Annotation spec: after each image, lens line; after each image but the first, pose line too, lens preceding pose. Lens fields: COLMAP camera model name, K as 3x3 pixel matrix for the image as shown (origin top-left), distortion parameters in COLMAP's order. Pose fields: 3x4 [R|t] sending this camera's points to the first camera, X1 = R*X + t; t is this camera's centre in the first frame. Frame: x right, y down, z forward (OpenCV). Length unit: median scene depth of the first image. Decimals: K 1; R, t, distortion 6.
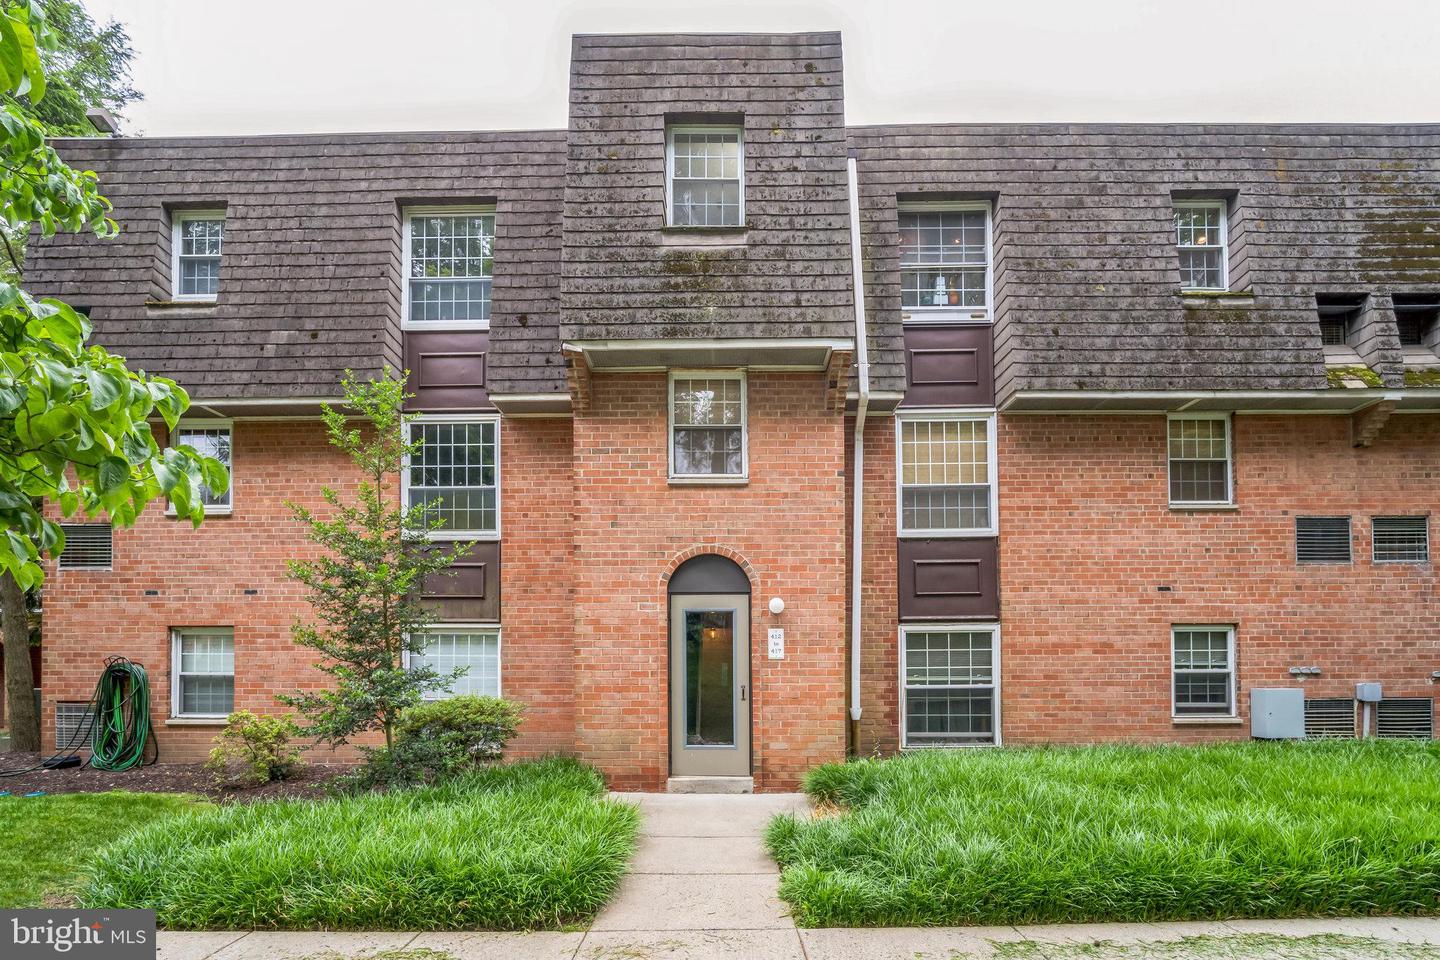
lens RADIAL K [[667.7, 0, 719.7], [0, 667.7, 569.3], [0, 0, 1]] dist [-0.004817, 0.000414]
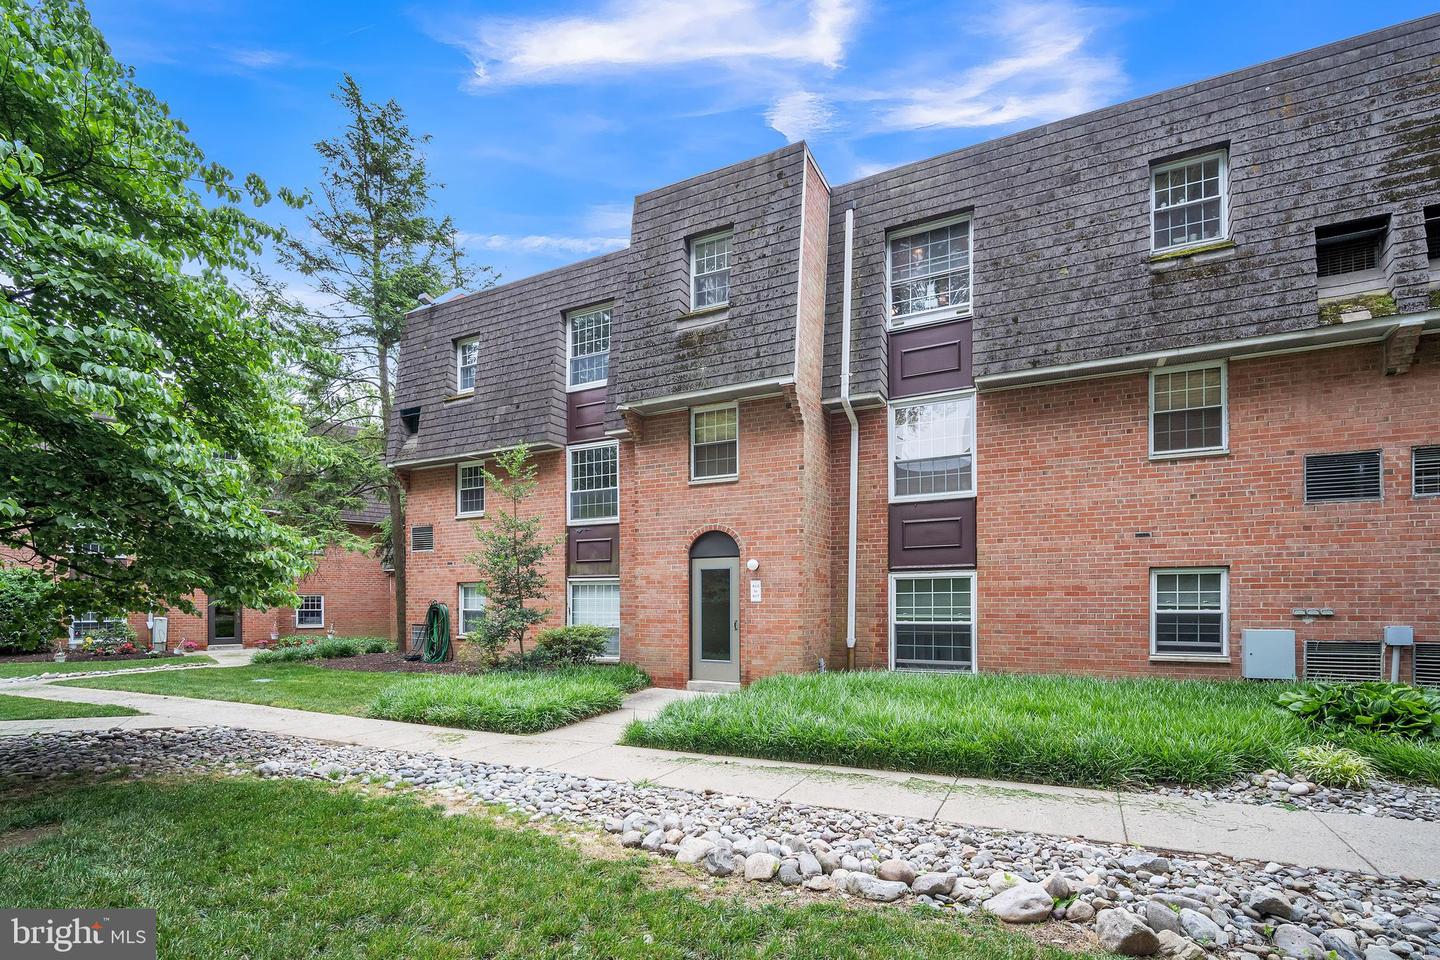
lens RADIAL K [[635.2, 0, 720.0], [0, 635.2, 480.0], [0, 0, 1]] dist [0.001099, -0.000241]
pose [[0.908626, -0.078509, -0.410166, 0.480805], [0.061068, 0.996591, -0.055472, -0.045657], [0.413123, 0.025355, 0.910322, -0.234029]]
